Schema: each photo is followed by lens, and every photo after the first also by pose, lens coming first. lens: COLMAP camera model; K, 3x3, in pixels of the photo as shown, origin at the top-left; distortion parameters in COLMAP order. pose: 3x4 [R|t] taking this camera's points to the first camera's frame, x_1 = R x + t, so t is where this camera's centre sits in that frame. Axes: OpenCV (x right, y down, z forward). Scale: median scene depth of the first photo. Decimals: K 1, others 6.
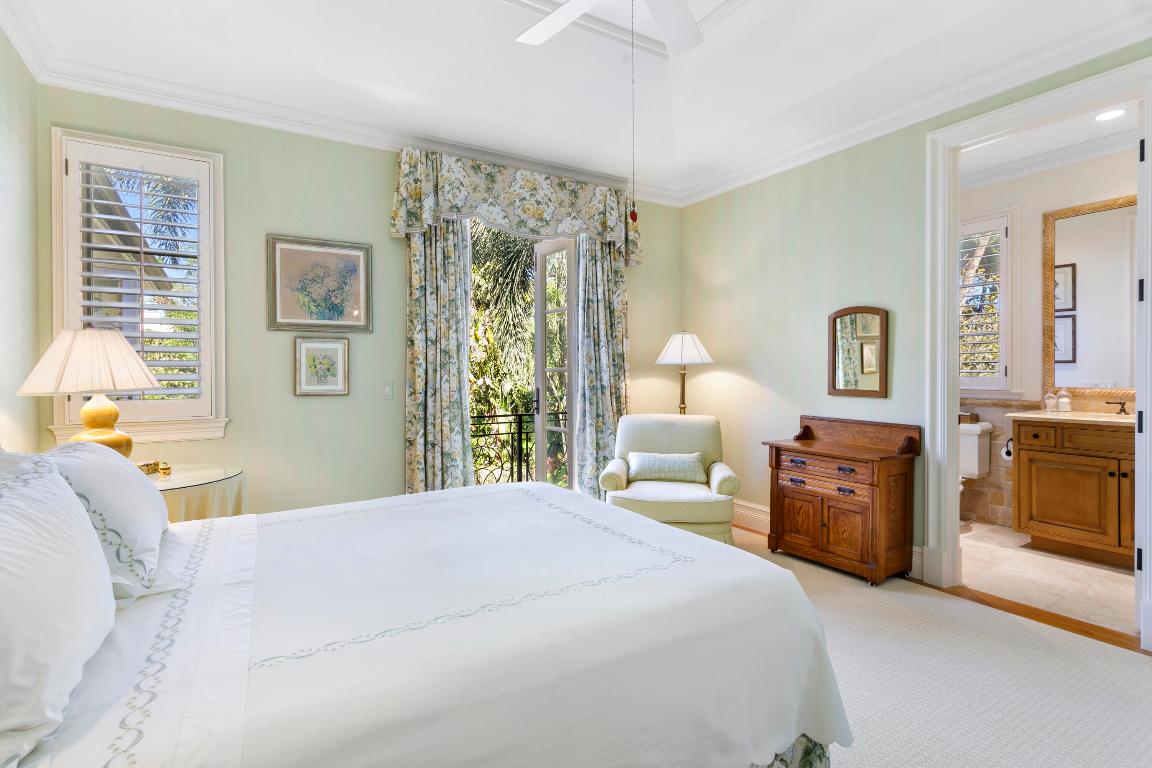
lens RADIAL K [[561.8, 0, 572.5], [0, 561.8, 375.6], [0, 0, 1]] dist [0.000988, 0.000631]
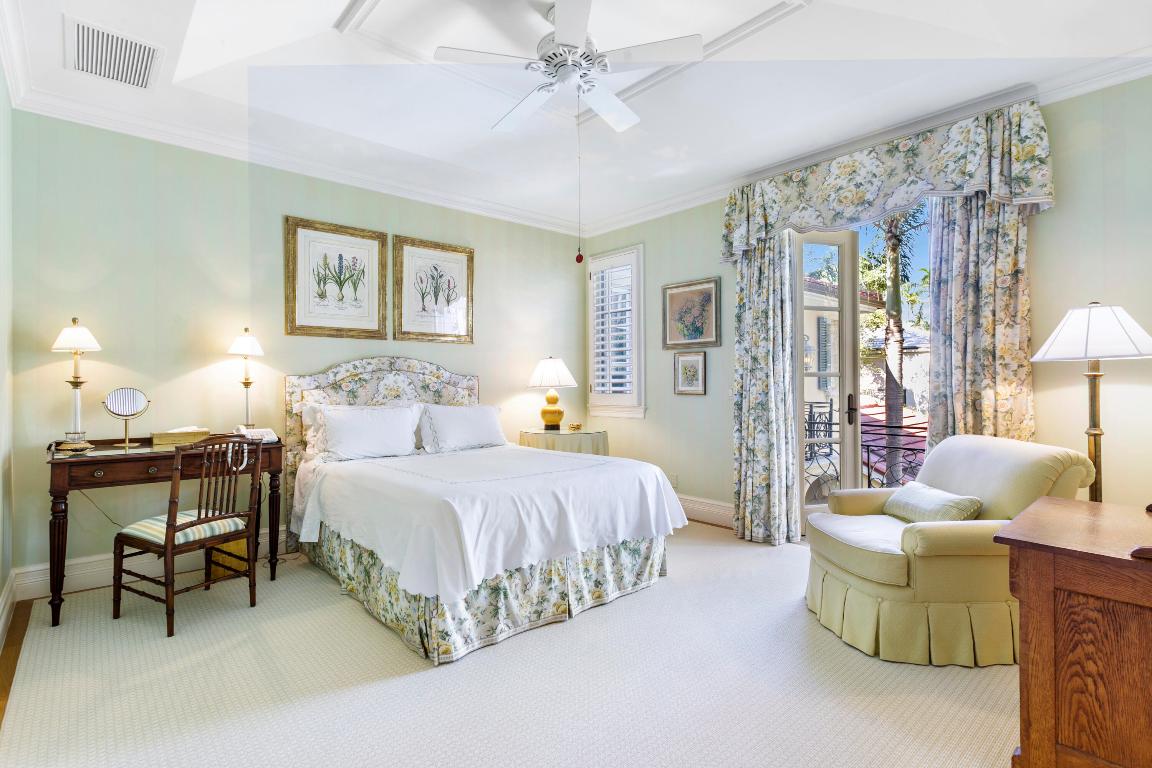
lens RADIAL K [[561.8, 0, 573.9], [0, 561.8, 383.3], [0, 0, 1]] dist [0.000988, 0.000631]
pose [[0.178226, 0.002578, -0.983986, 0.796275], [-0.007763, 0.999969, 0.001214, 0.008336], [0.983959, 0.007423, 0.178241, 0.435549]]
